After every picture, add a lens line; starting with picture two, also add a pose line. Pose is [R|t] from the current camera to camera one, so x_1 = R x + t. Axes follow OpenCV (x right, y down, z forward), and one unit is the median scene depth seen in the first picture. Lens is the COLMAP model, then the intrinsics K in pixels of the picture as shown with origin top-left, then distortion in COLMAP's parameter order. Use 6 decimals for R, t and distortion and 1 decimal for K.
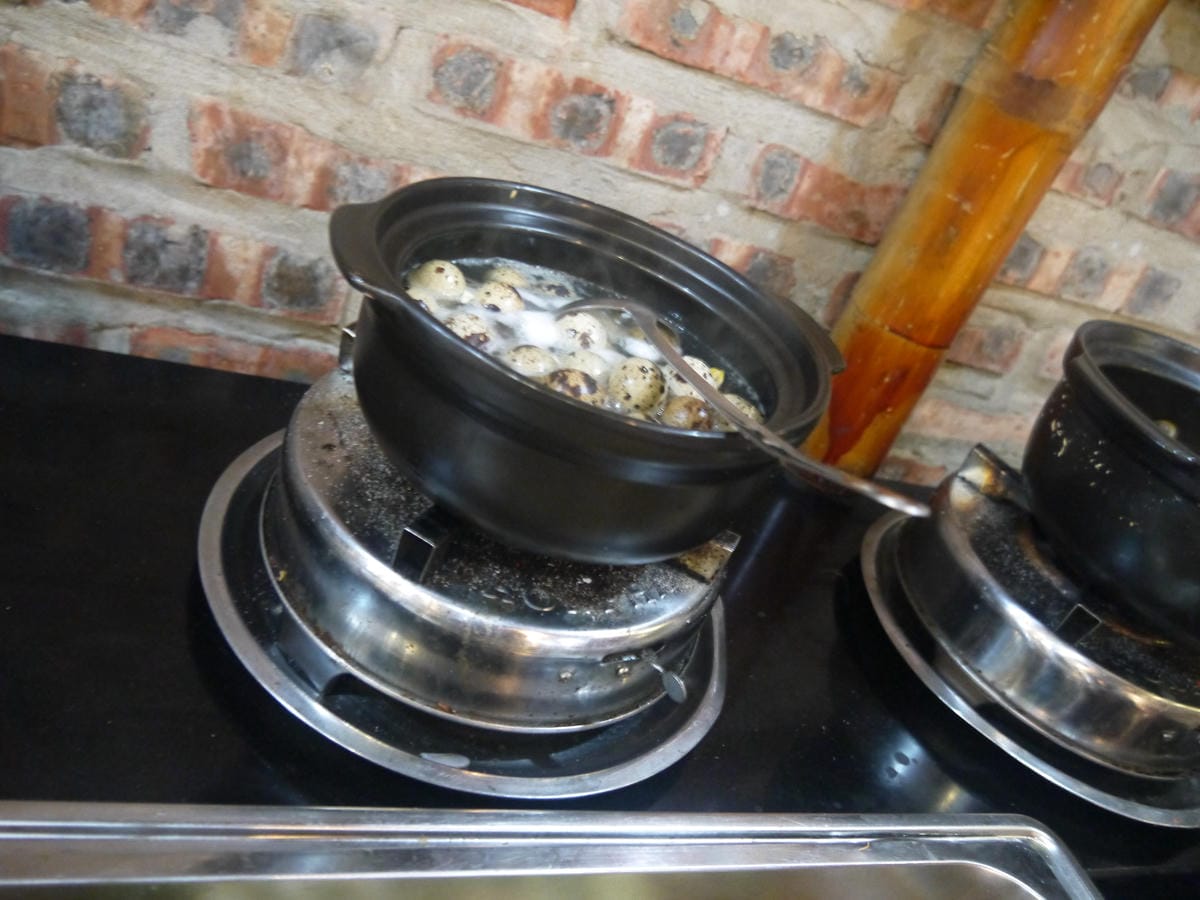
lens RADIAL K [[992.4, 0, 599.9], [0, 992.4, 448.6], [0, 0, 1]] dist [-0.035349, 0.006042]
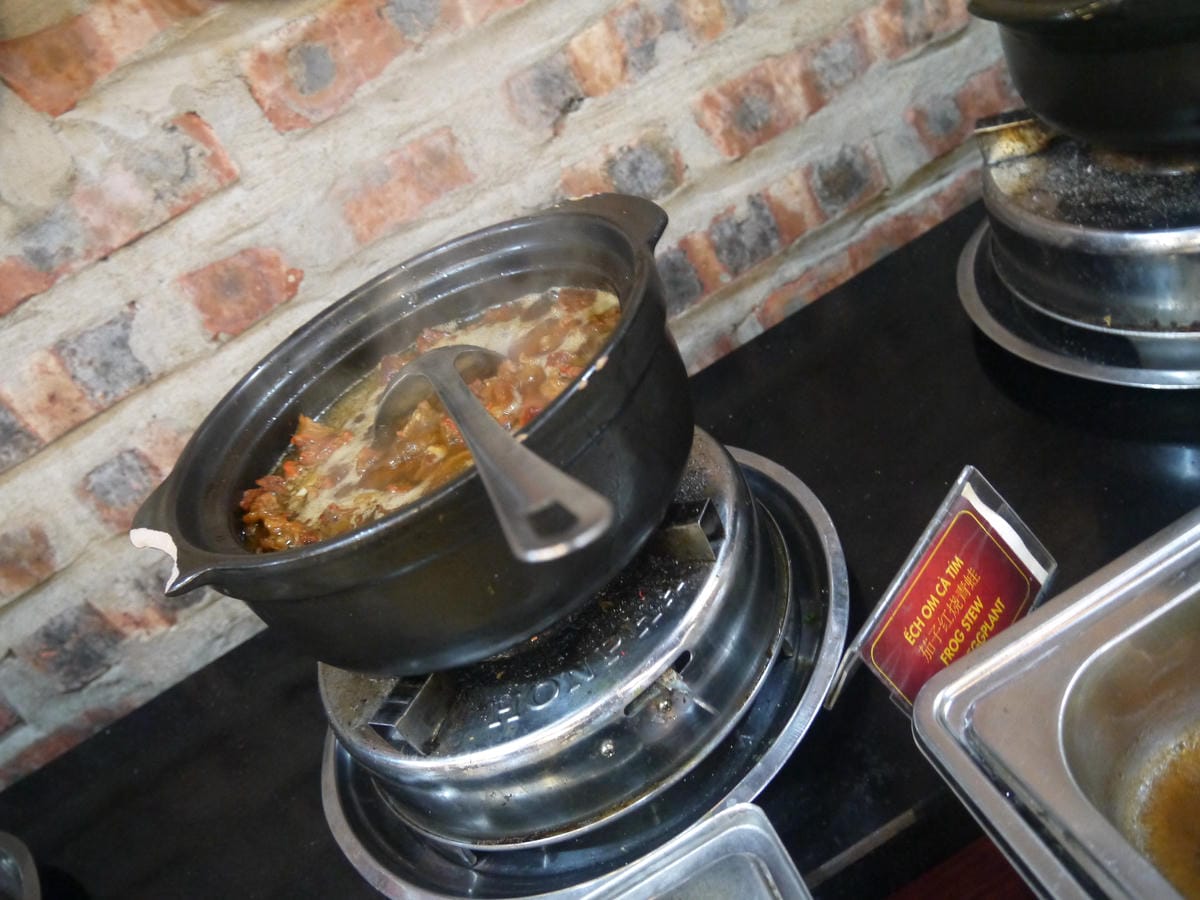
lens RADIAL K [[992.4, 0, 610.6], [0, 992.4, 443.0], [0, 0, 1]] dist [-0.035349, 0.006042]
pose [[0.700125, -0.622338, -0.350029, -0.303148], [0.642244, 0.763097, -0.072146, -0.031618], [0.312005, -0.174293, 0.933957, -0.154546]]
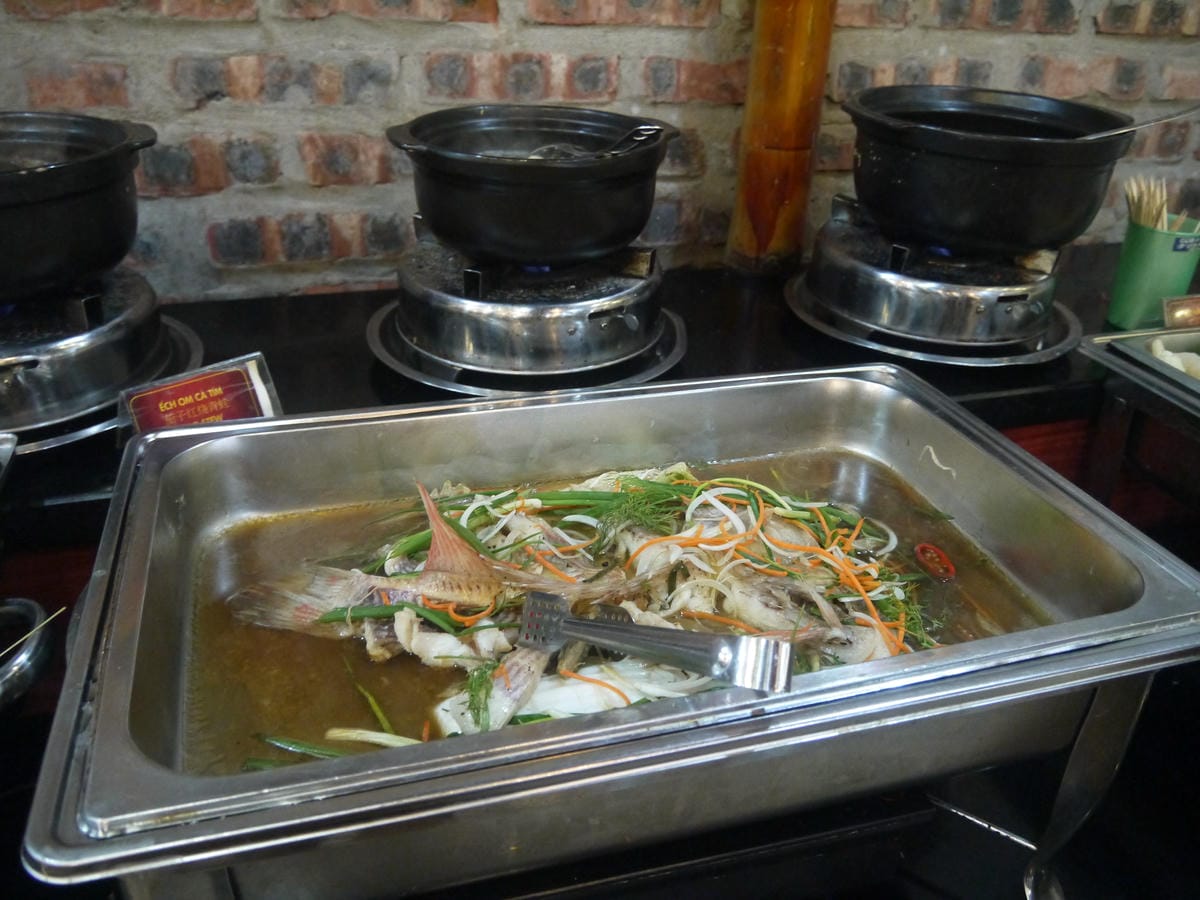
lens RADIAL K [[992.4, 0, 602.4], [0, 992.4, 448.7], [0, 0, 1]] dist [-0.035349, 0.006042]
pose [[0.950570, -0.288616, -0.114530, 0.115645], [0.281201, 0.956580, -0.076689, 0.410535], [0.131691, 0.040693, 0.990455, -0.554698]]
